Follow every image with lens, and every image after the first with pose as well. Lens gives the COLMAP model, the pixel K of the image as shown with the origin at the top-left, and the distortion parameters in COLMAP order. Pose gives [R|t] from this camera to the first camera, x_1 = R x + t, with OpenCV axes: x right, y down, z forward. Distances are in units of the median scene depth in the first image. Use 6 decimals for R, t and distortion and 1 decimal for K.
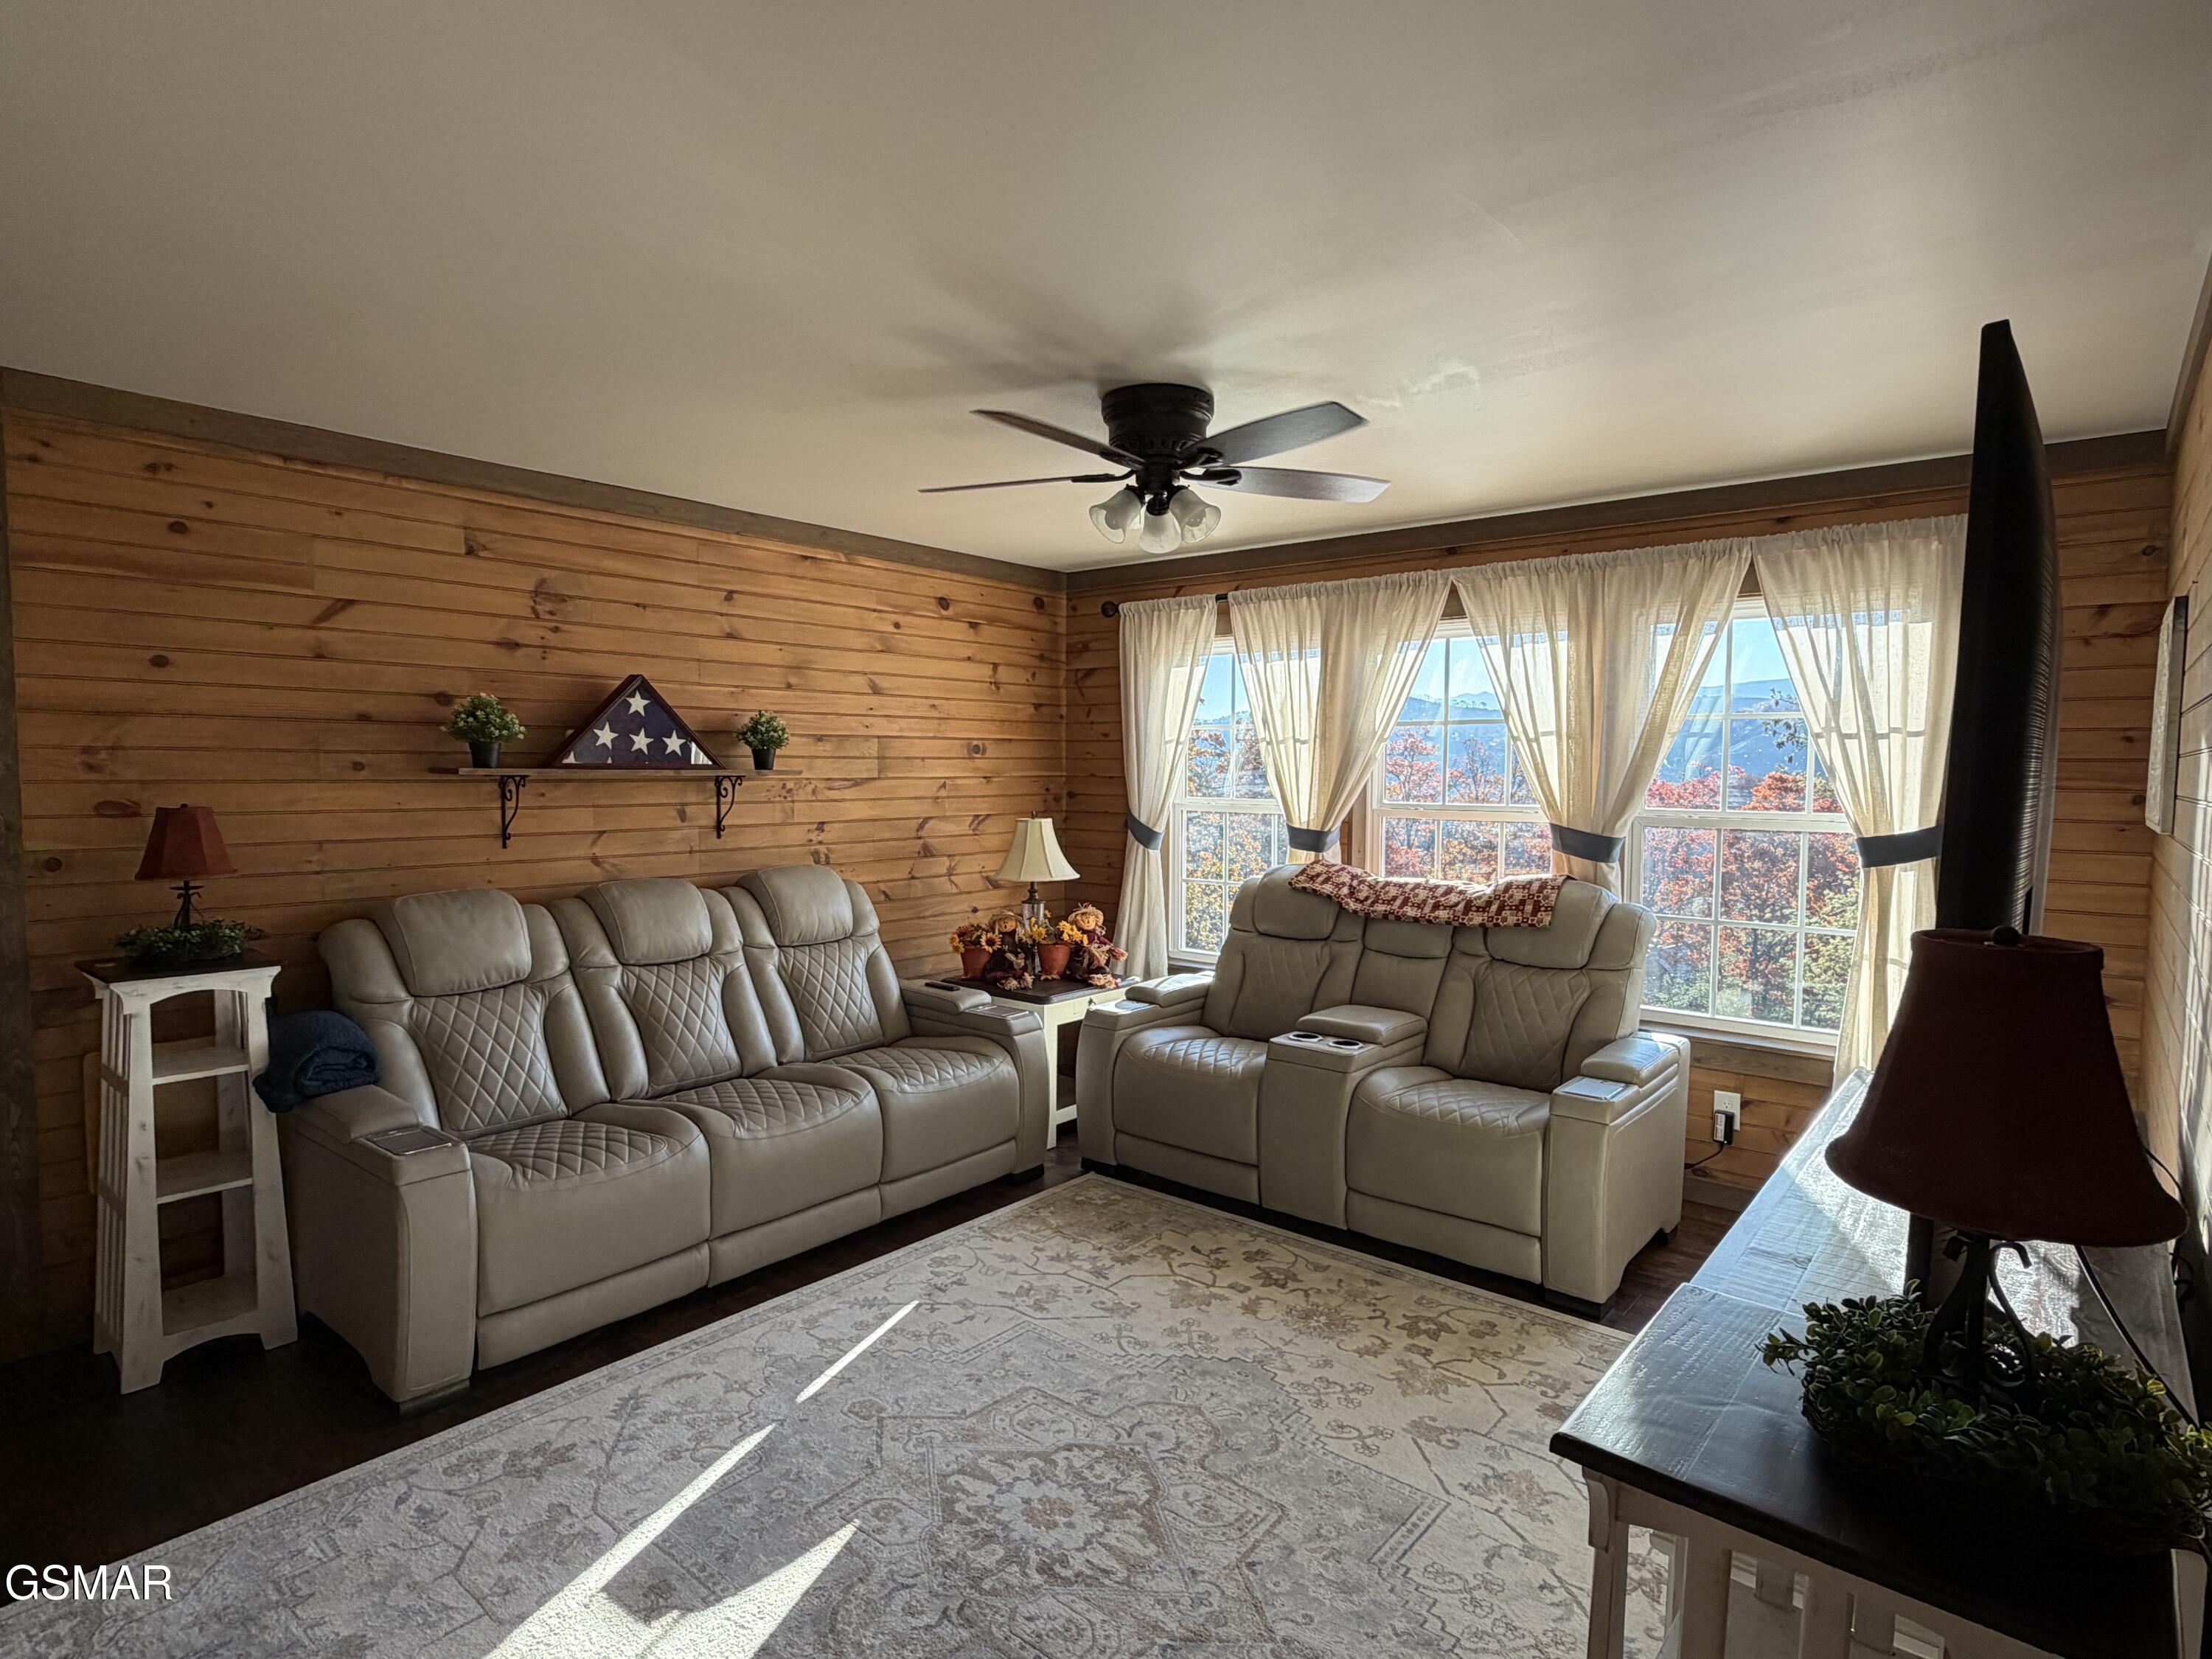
lens RADIAL K [[1188.1, 0, 1106.0], [0, 1188.1, 829.5], [0, 0, 1]] dist [-0.001324, 0.001266]
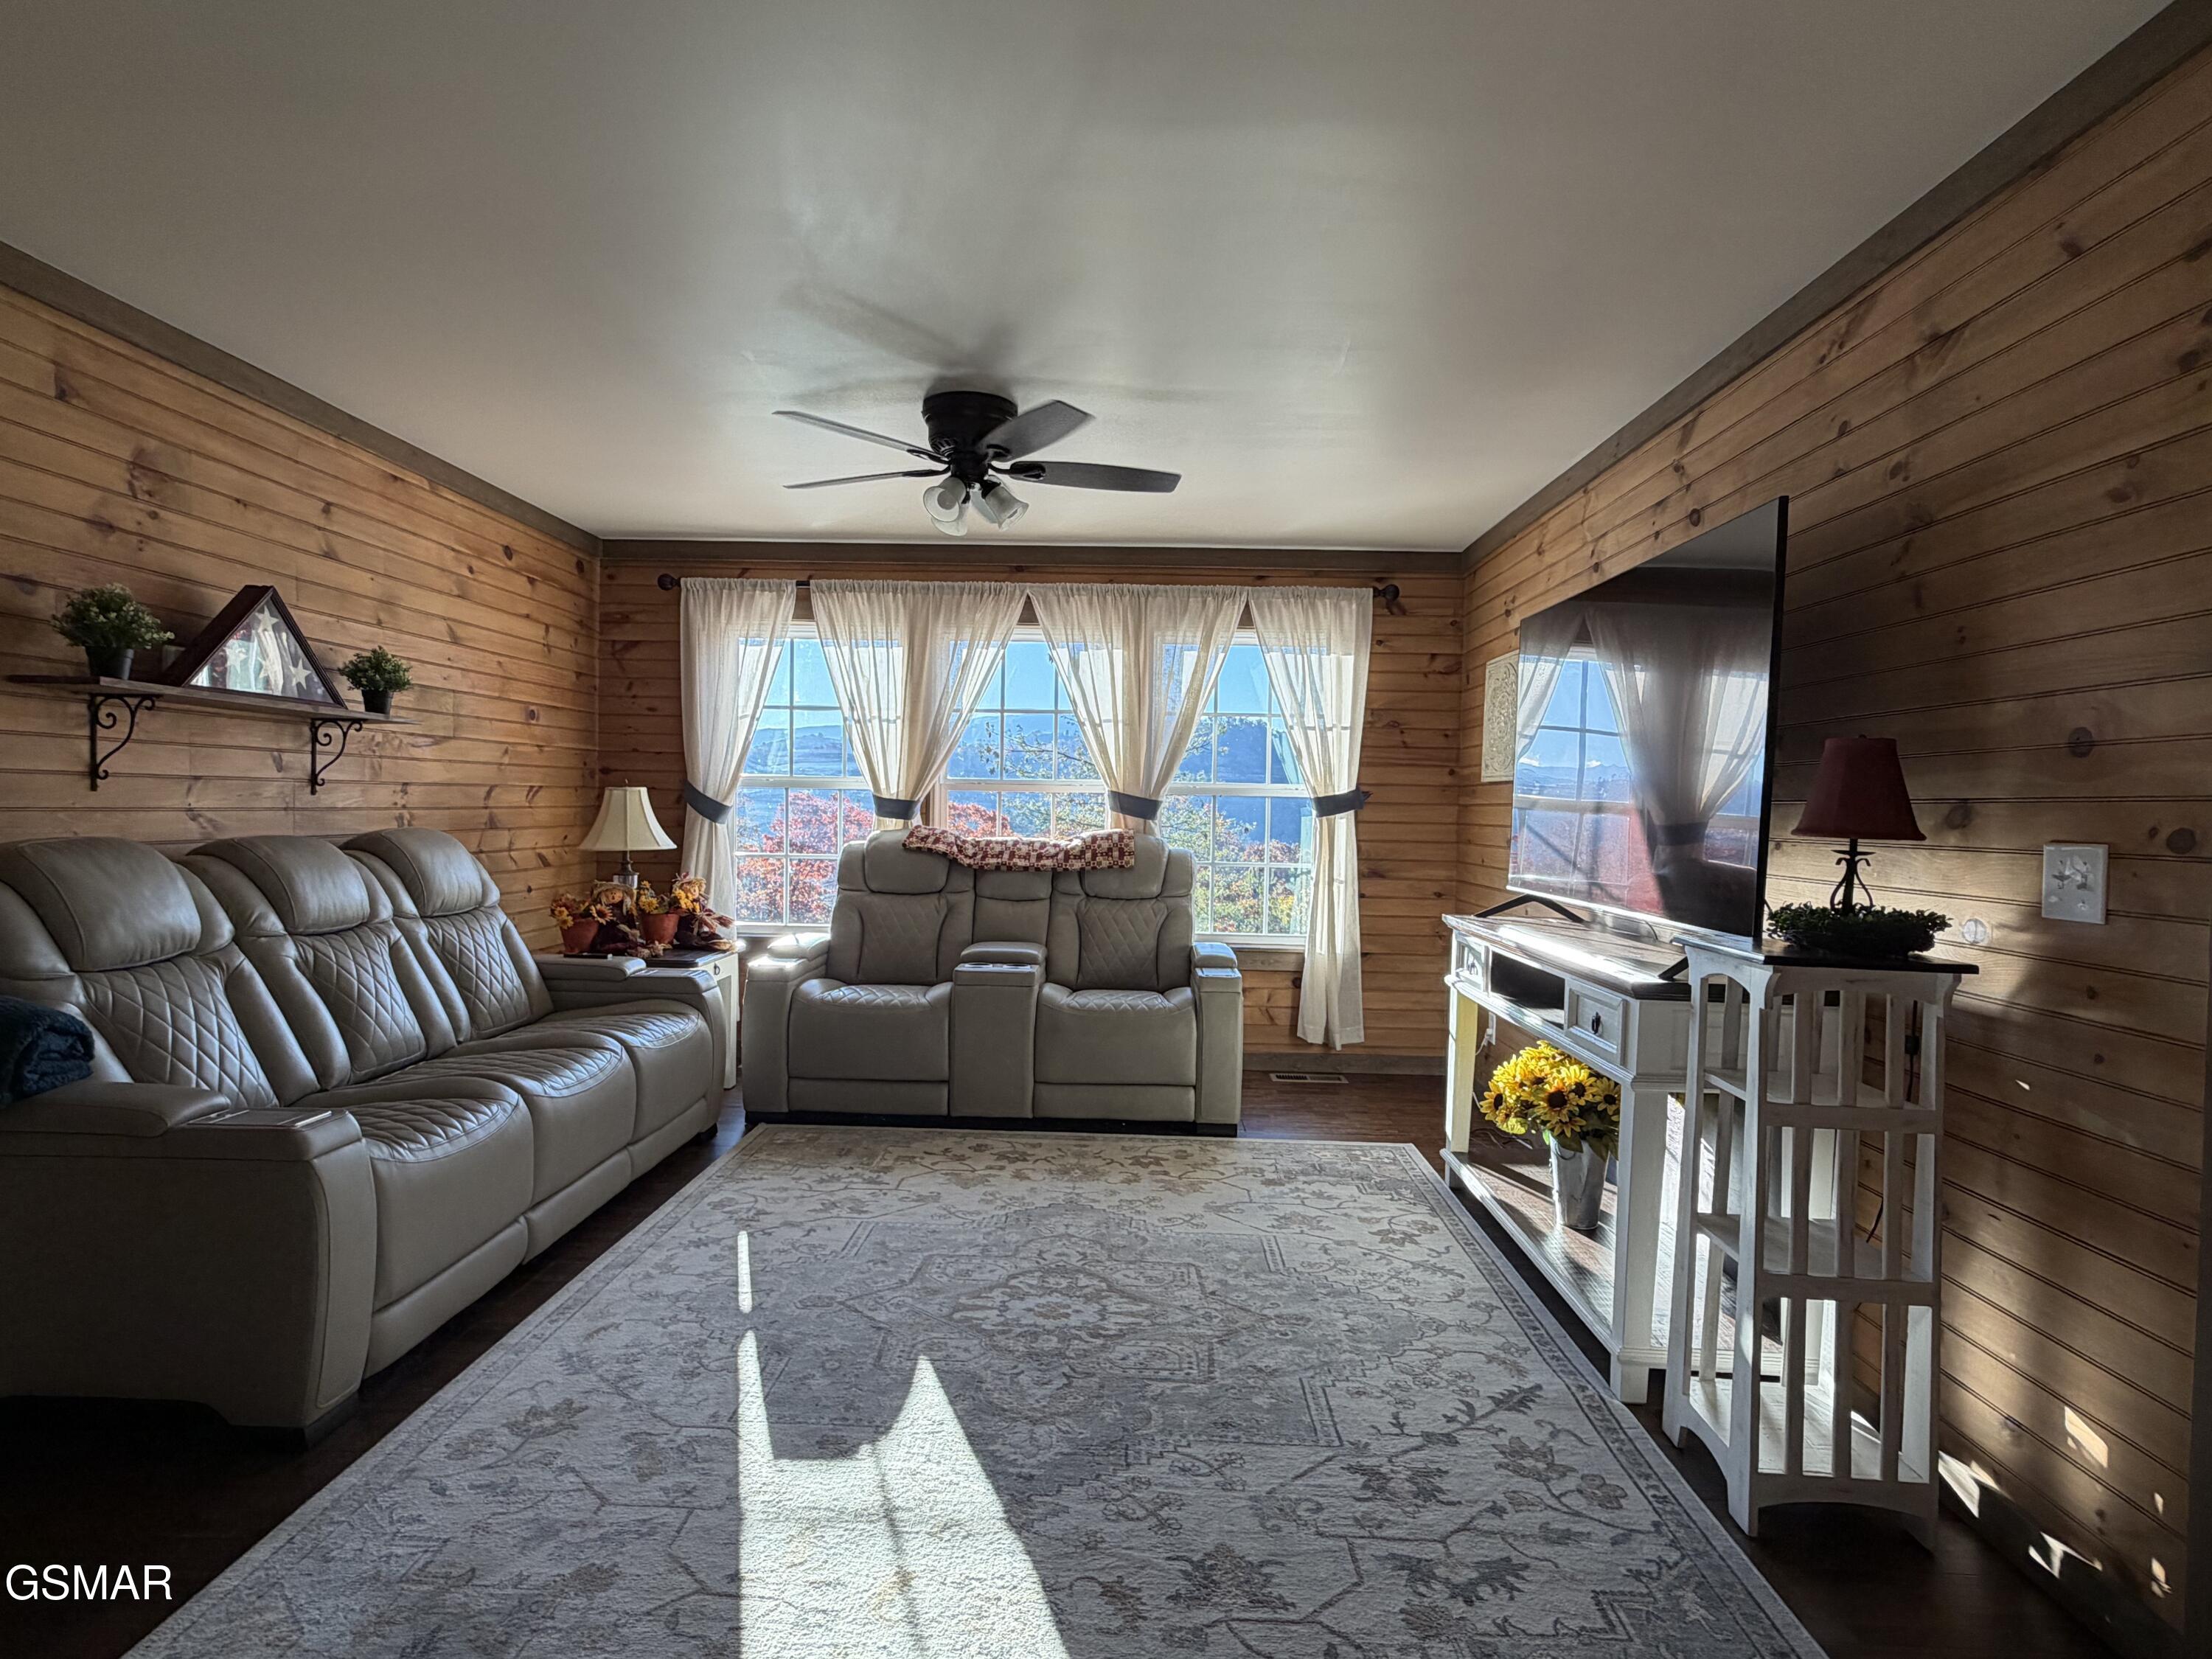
lens RADIAL K [[1188.1, 0, 1106.0], [0, 1188.1, 829.5], [0, 0, 1]] dist [-0.001324, 0.001266]
pose [[0.784398, -0.003013, 0.620251, -0.432807], [0.018892, 0.999640, -0.019035, 0.062124], [-0.619971, 0.026649, 0.784172, 0.001693]]
